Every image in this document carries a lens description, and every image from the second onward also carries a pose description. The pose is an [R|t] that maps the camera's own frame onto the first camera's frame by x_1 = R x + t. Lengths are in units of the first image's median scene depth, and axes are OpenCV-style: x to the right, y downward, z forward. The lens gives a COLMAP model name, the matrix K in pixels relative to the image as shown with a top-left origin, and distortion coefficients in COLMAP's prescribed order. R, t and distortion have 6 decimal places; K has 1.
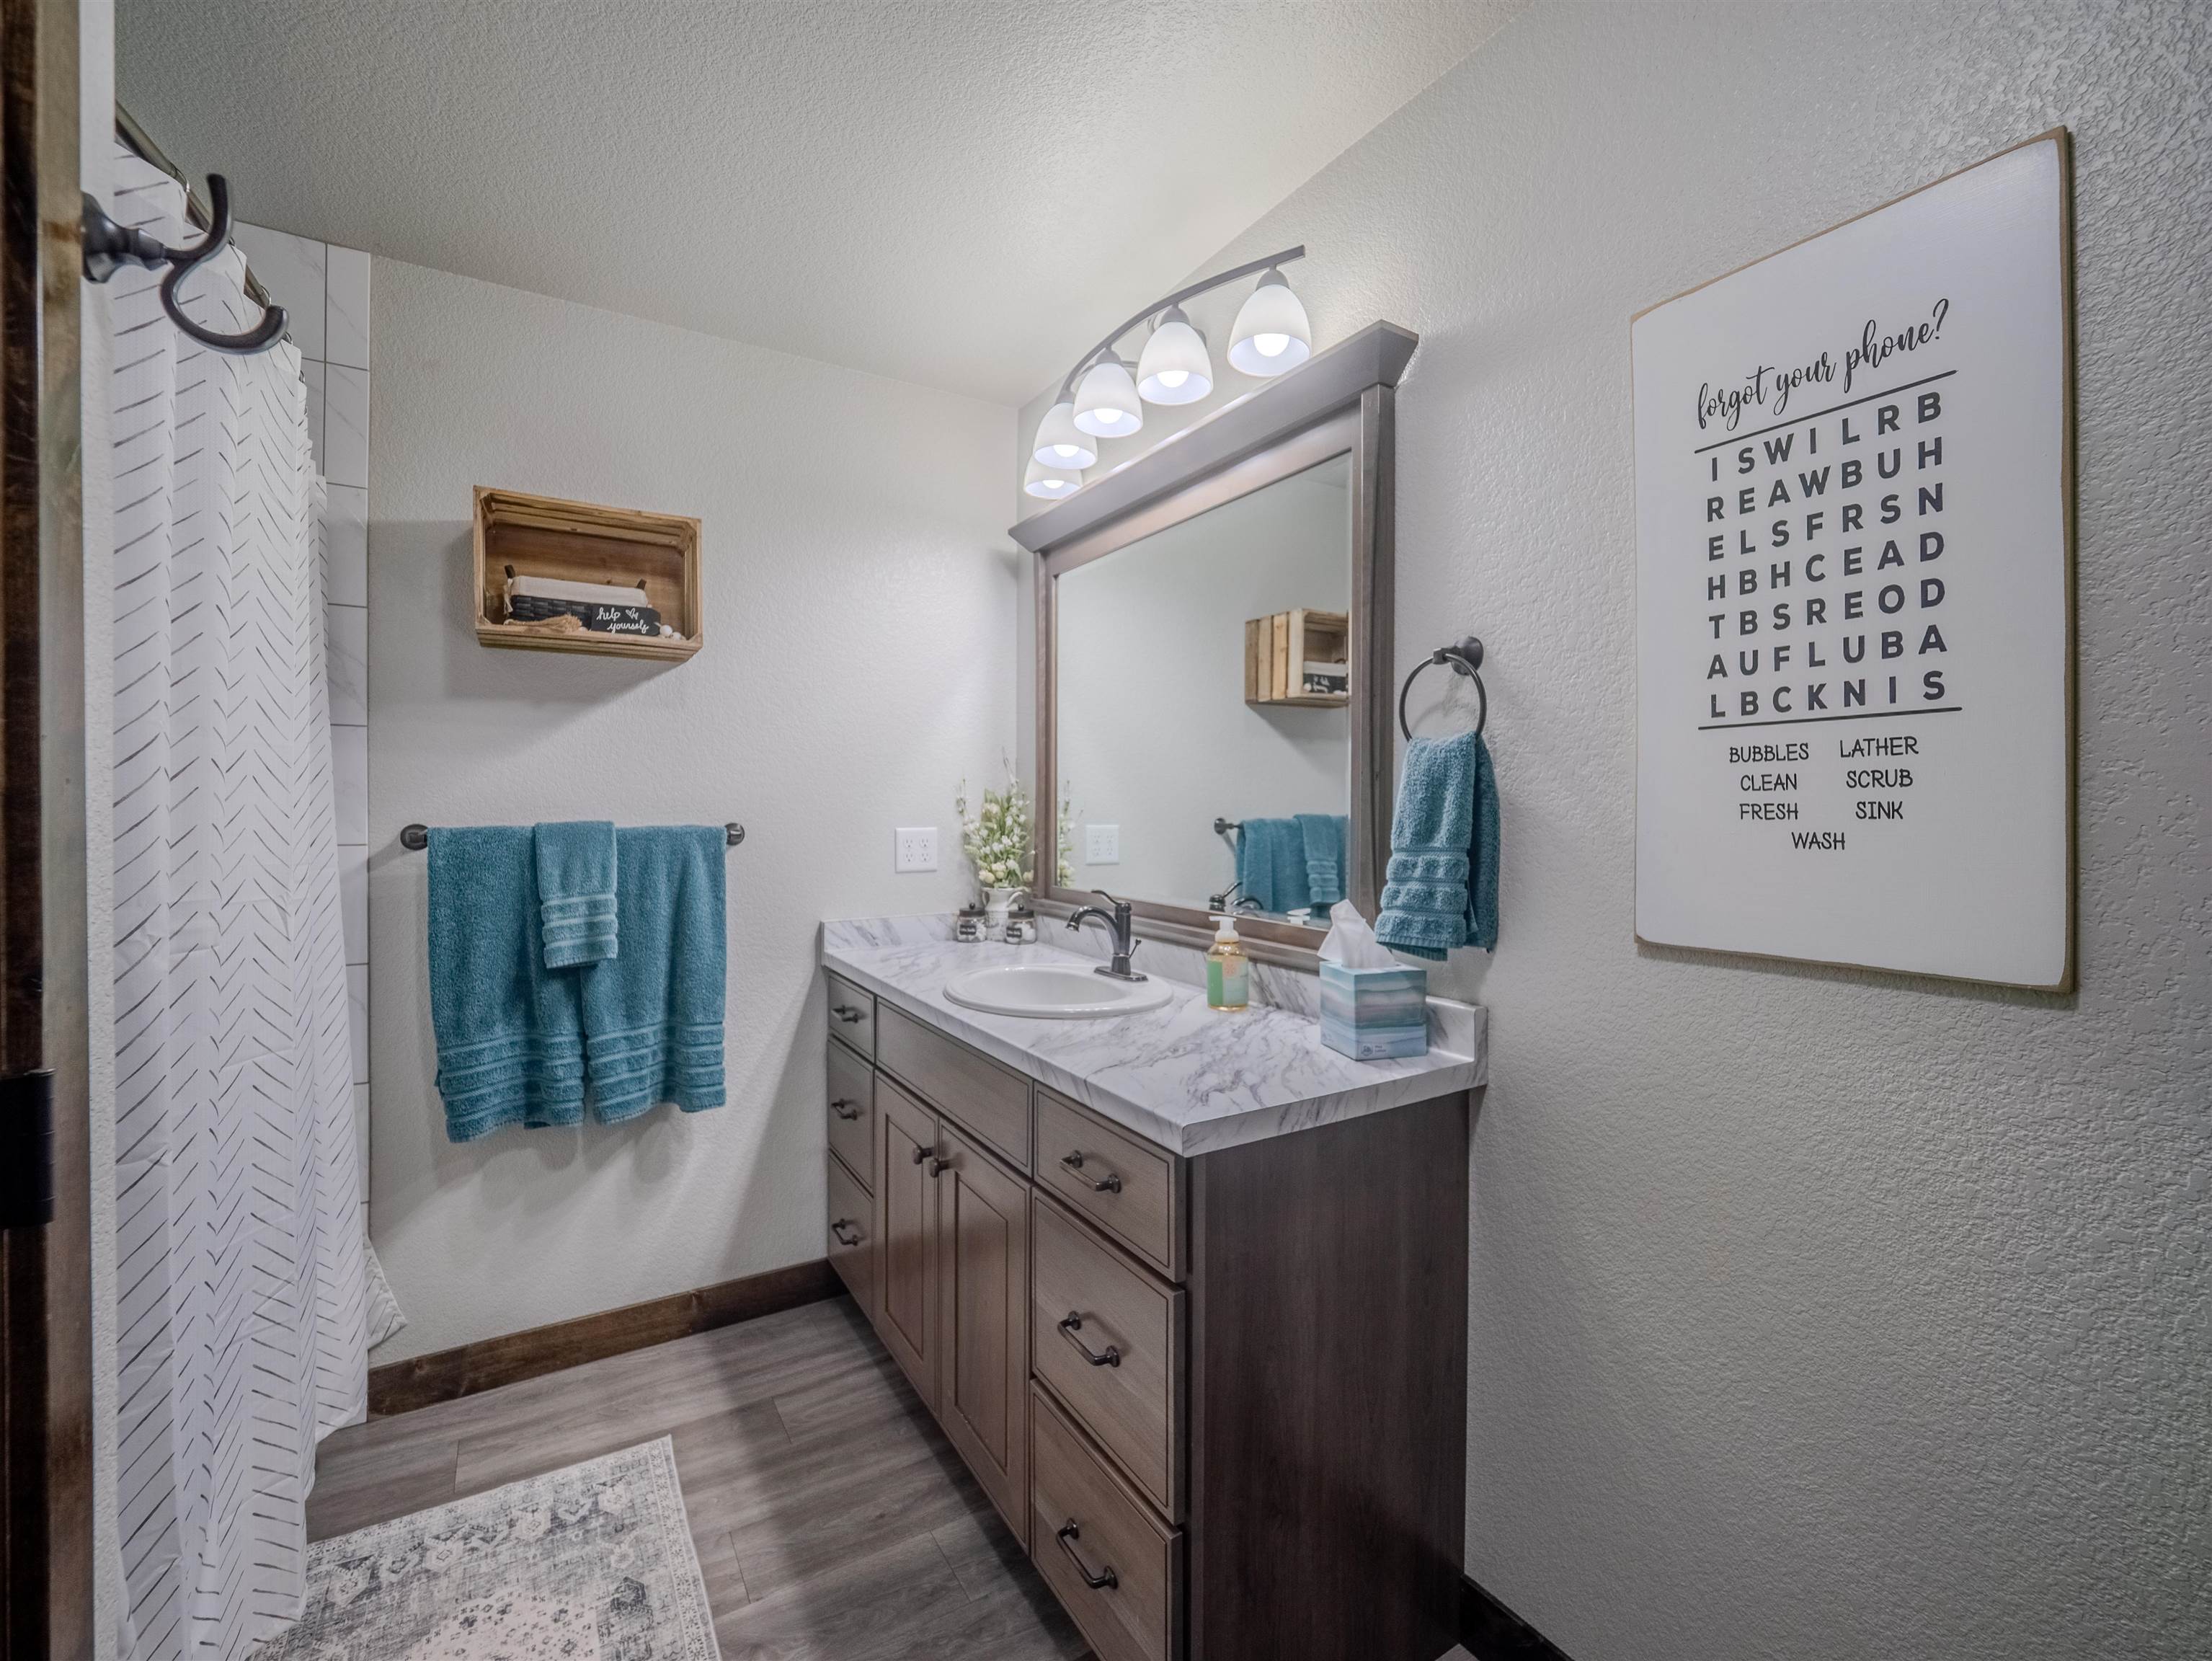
lens RADIAL K [[927.4, 0, 1096.6], [0, 927.4, 816.3], [0, 0, 1]] dist [-0.005097, -0.002476]
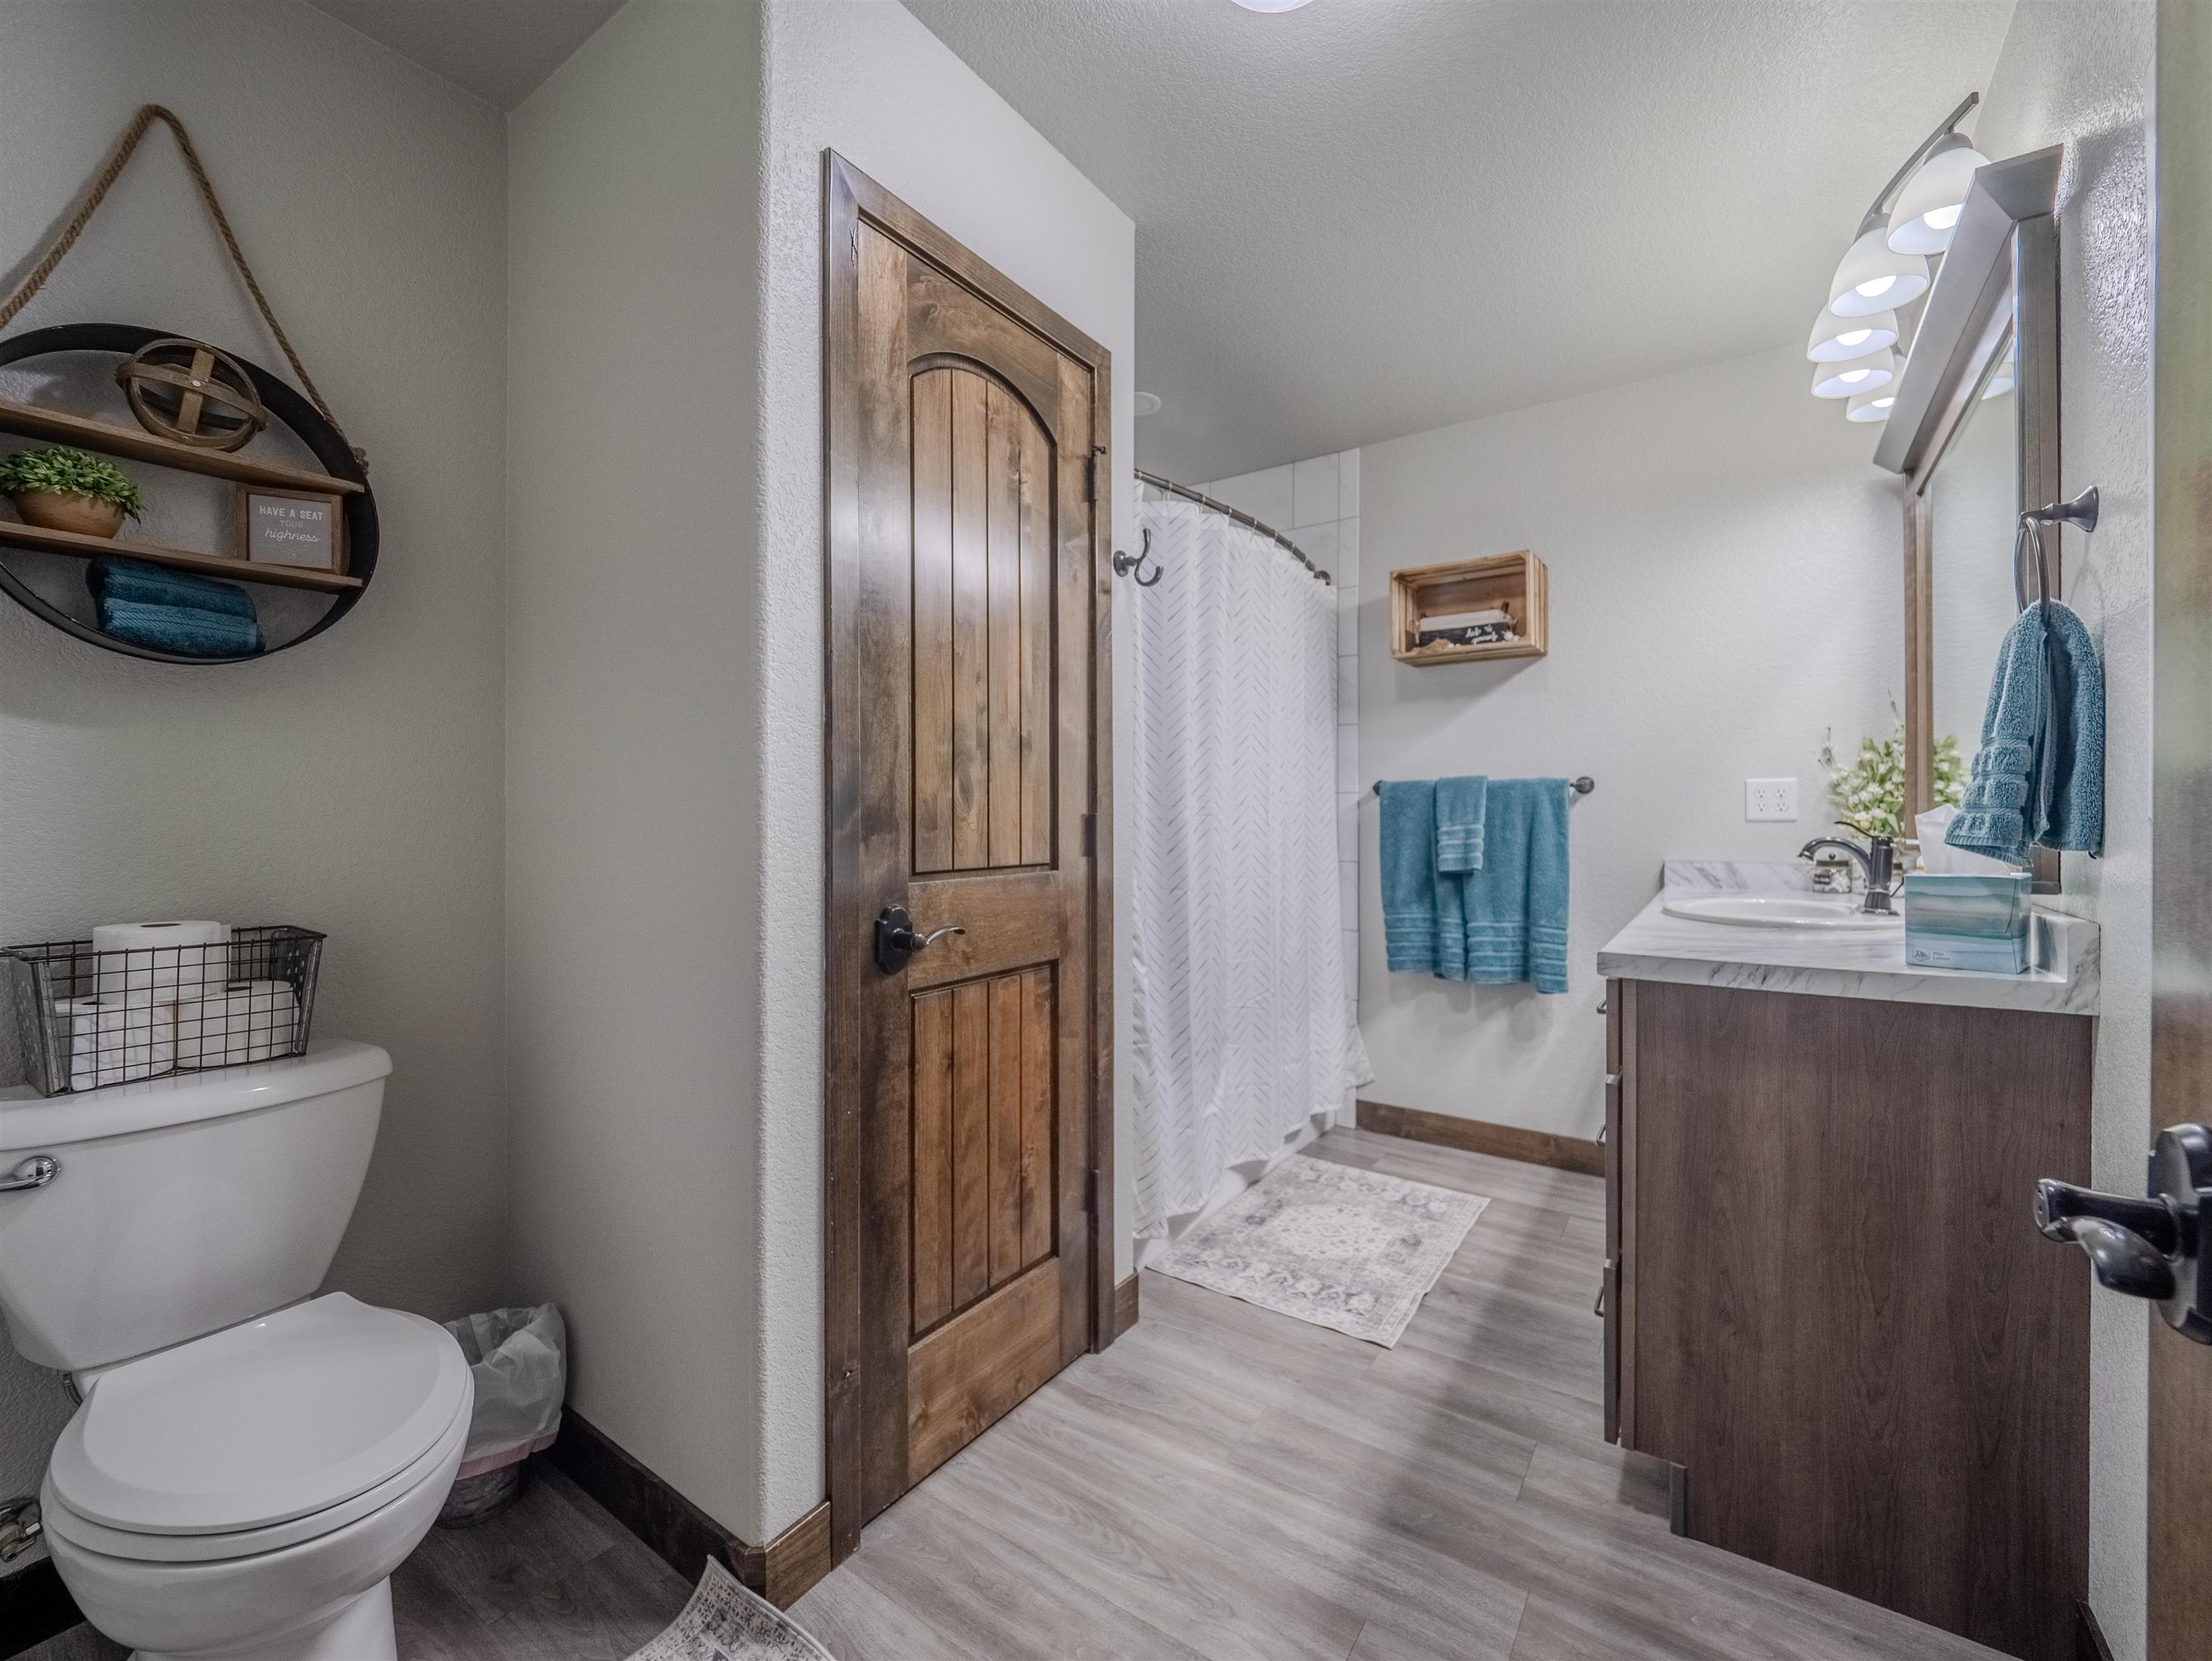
lens RADIAL K [[927.4, 0, 1153.3], [0, 927.4, 816.9], [0, 0, 1]] dist [-0.005097, -0.002476]
pose [[0.439677, -0.004066, -0.898147, 0.563202], [-0.000945, 0.999987, -0.004989, 0.080644], [0.898155, 0.003042, 0.439668, -0.095505]]
